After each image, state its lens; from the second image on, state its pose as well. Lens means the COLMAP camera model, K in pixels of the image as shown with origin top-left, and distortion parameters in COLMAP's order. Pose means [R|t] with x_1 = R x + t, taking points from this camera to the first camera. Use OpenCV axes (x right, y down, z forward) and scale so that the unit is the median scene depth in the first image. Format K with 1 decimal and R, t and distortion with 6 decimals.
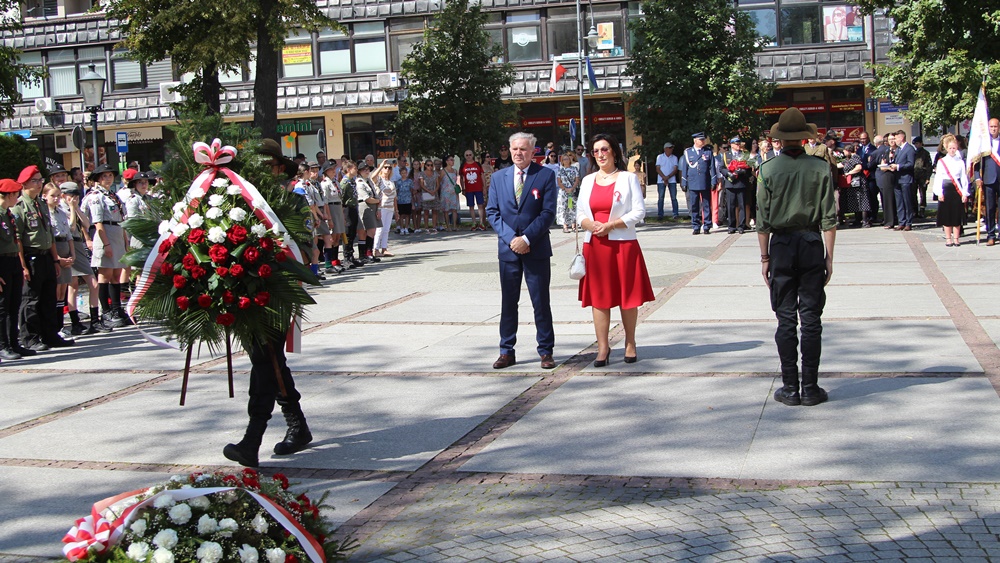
lens RADIAL K [[1320.0, 0, 520.3], [0, 1320.0, 264.4], [0, 0, 1]] dist [-0.107783, 0.000000]
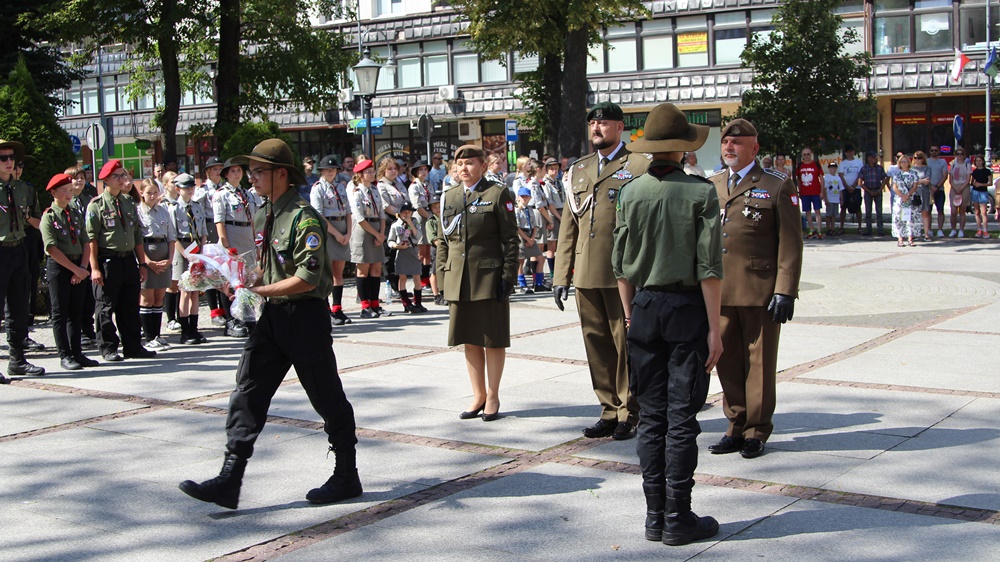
lens RADIAL K [[1320.0, 0, 505.2], [0, 1320.0, 286.5], [0, 0, 1]] dist [-0.107783, 0.000000]
pose [[0.935950, 0.054461, -0.347895, 0.088215], [-0.046401, 0.998427, 0.031465, -0.011959], [0.349061, -0.013306, 0.937005, 0.096849]]
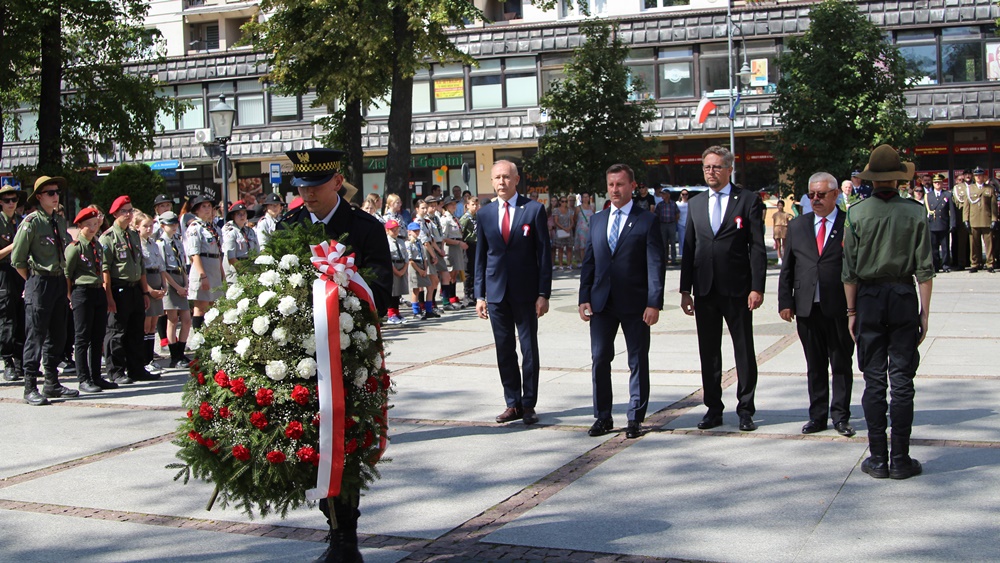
lens RADIAL K [[1320.0, 0, 513.7], [0, 1320.0, 246.4], [0, 0, 1]] dist [-0.107783, 0.000000]
pose [[0.991604, 0.019361, -0.127855, 0.019569], [-0.024565, 0.998927, -0.039256, -0.002435], [0.126958, 0.042068, 0.991016, 0.022778]]
